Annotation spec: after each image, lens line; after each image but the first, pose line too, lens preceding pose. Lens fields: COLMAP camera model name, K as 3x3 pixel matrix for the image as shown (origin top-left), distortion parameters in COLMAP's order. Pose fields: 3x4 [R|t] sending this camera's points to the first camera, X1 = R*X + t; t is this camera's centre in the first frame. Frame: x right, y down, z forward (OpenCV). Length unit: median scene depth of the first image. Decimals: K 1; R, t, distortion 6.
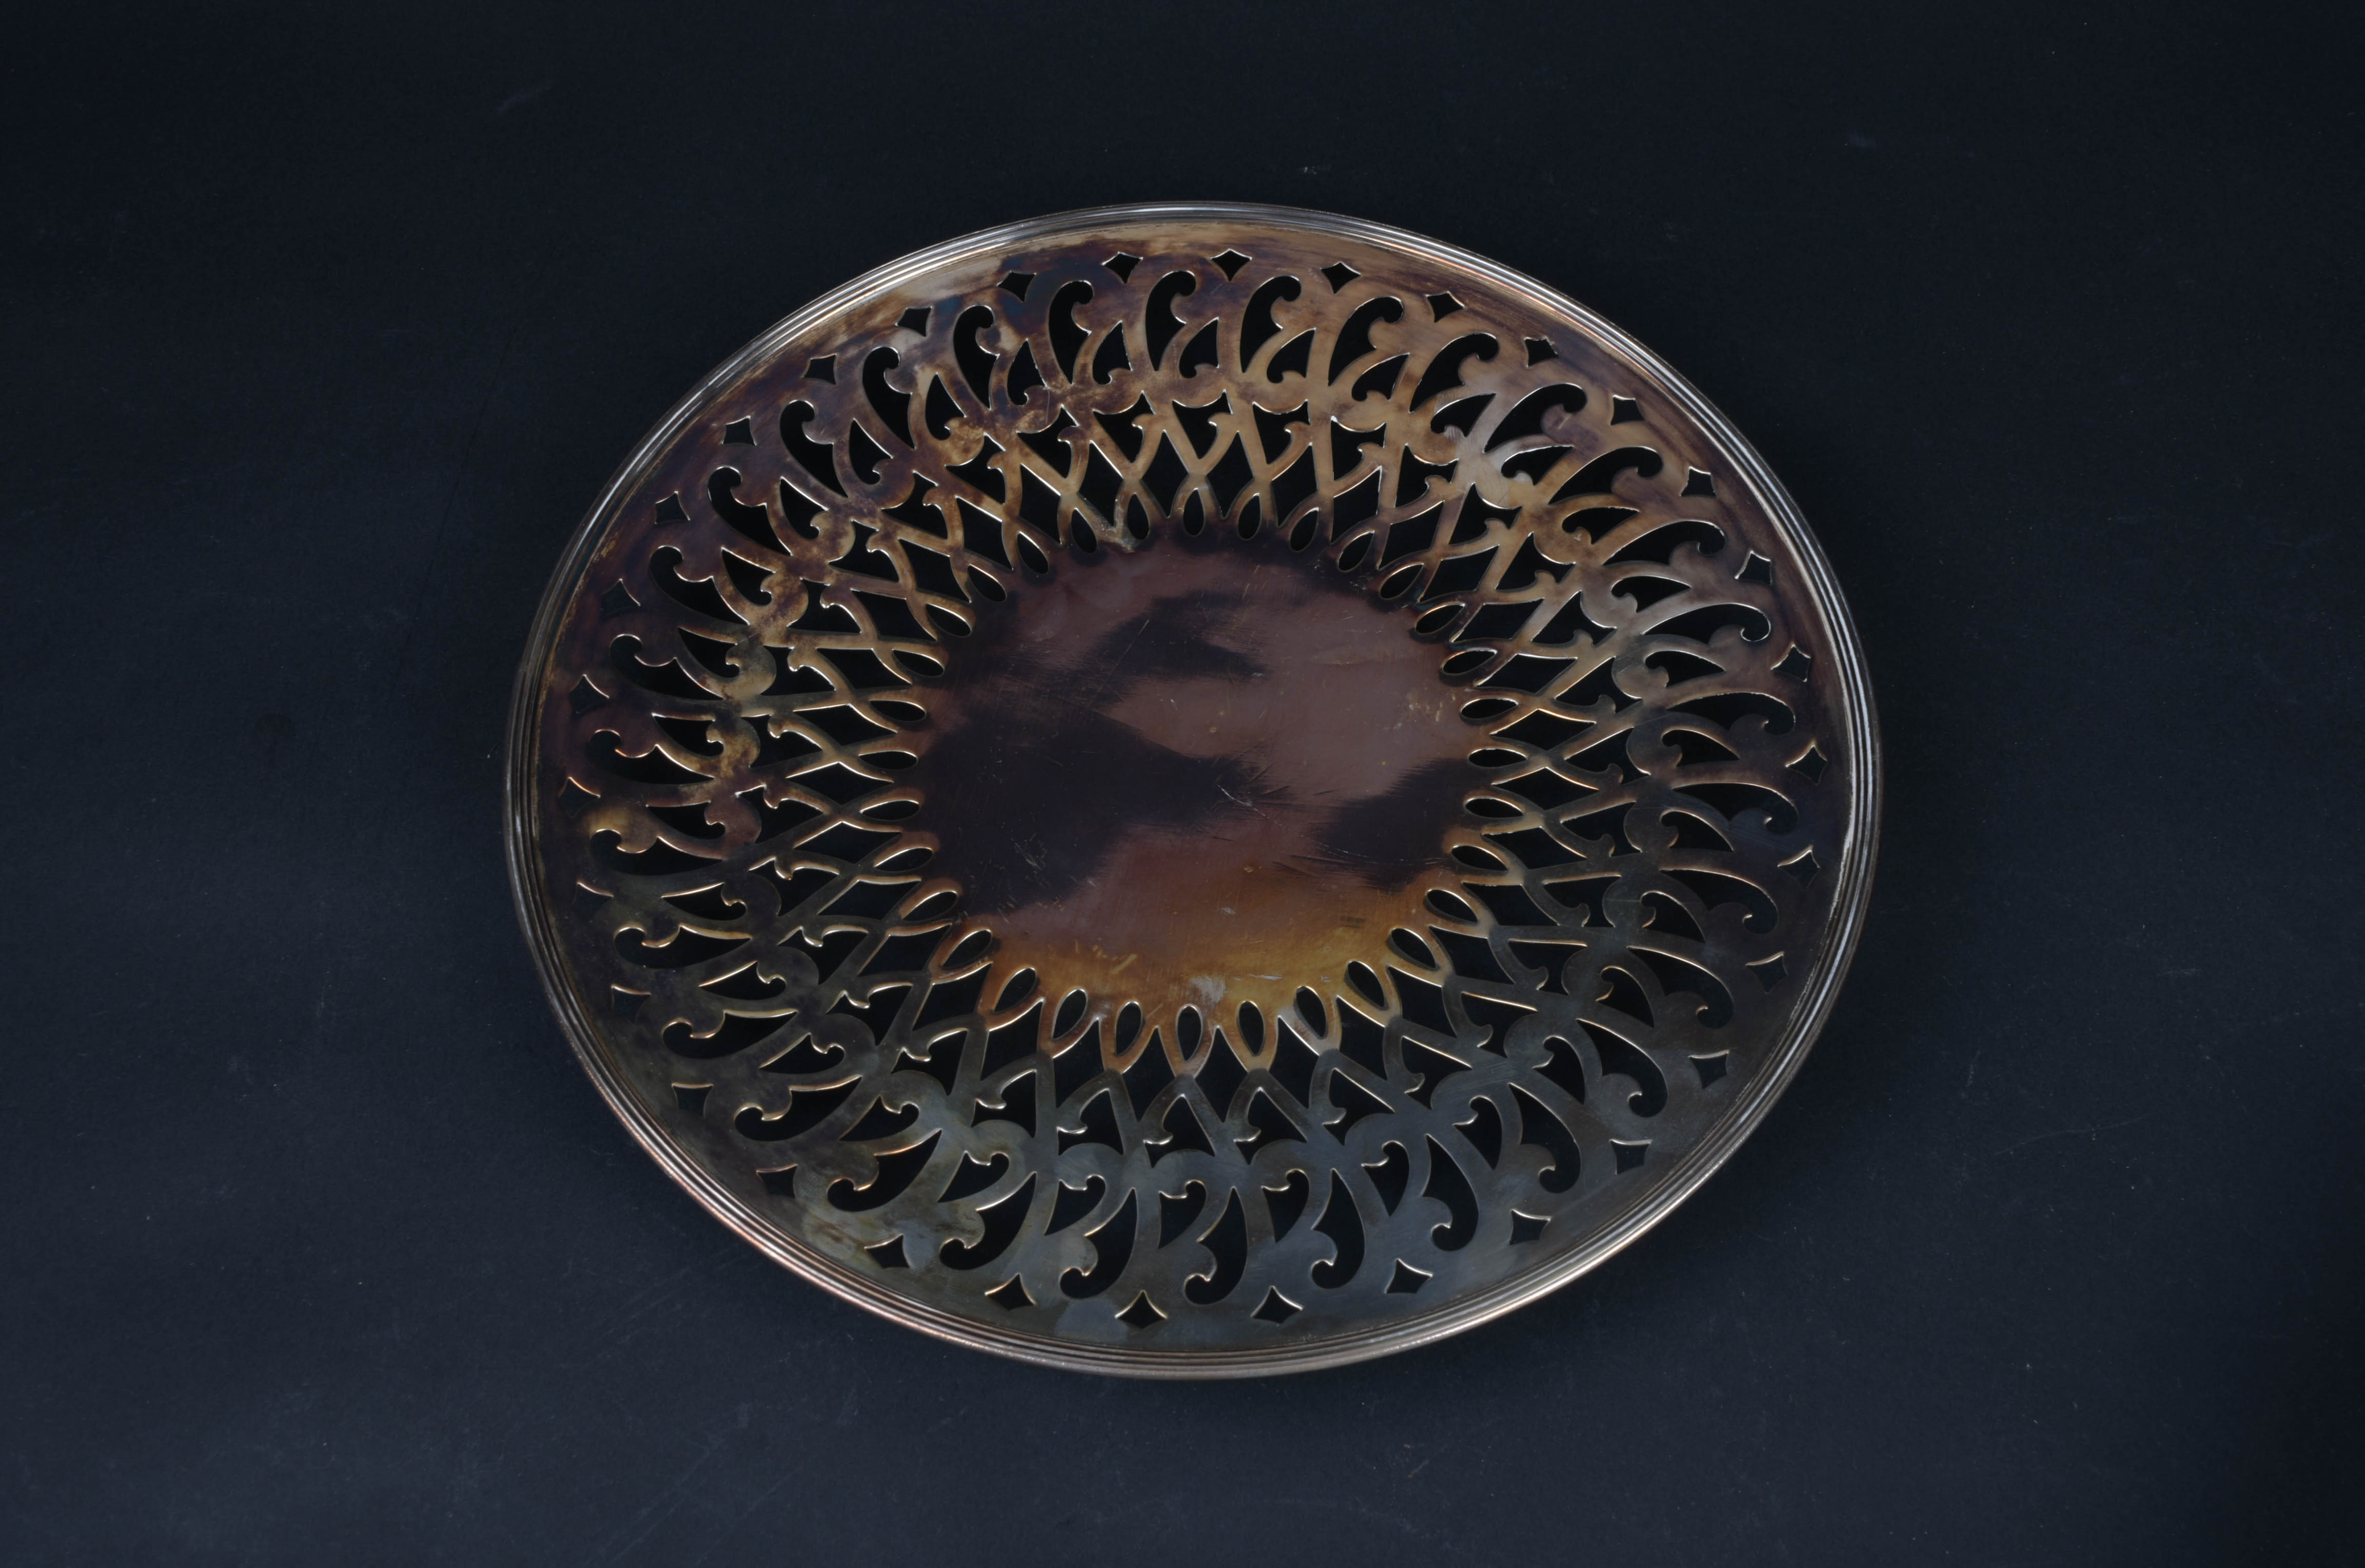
lens RADIAL K [[2843.4, 0, 1182.5], [0, 2843.4, 784.0], [0, 0, 1]] dist [0.032714, 0.060839]
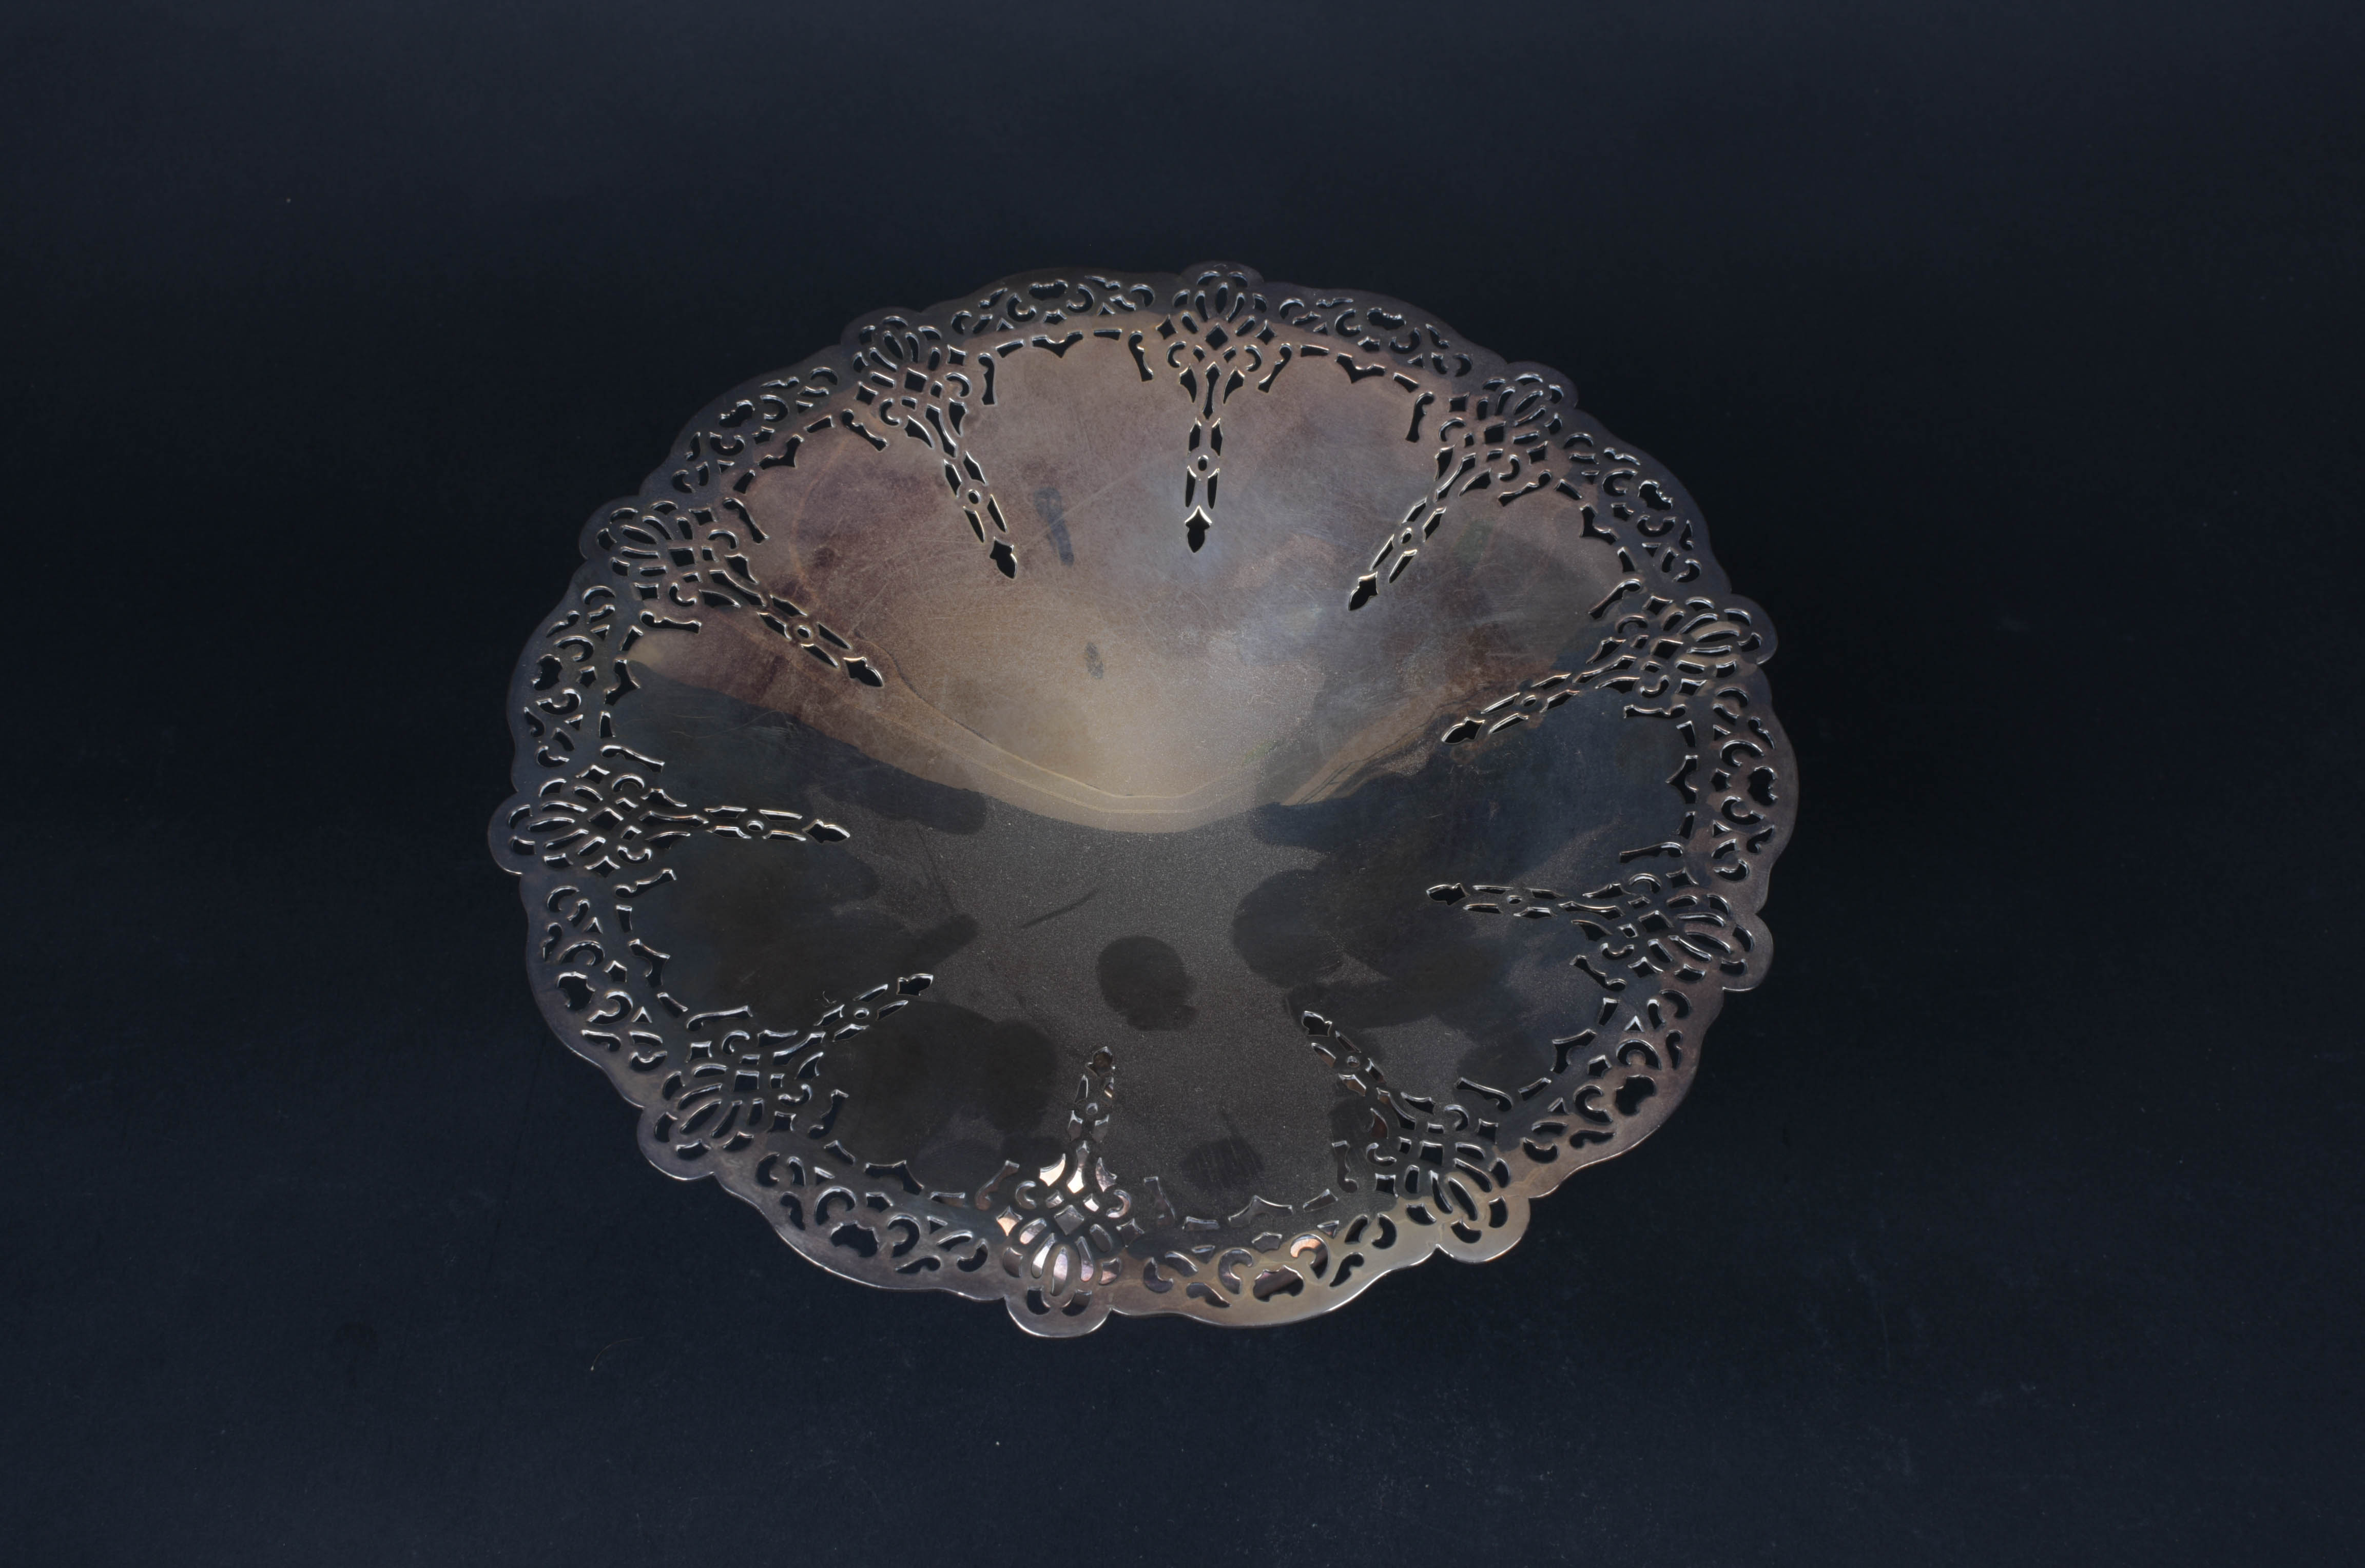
lens RADIAL K [[2843.4, 0, 1182.5], [0, 2843.4, 784.0], [0, 0, 1]] dist [0.032714, 0.060839]
pose [[0.999256, -0.010907, 0.036985, -0.090739], [0.012485, 0.999009, -0.042714, -0.163248], [-0.036483, 0.043144, 0.998403, 0.076844]]
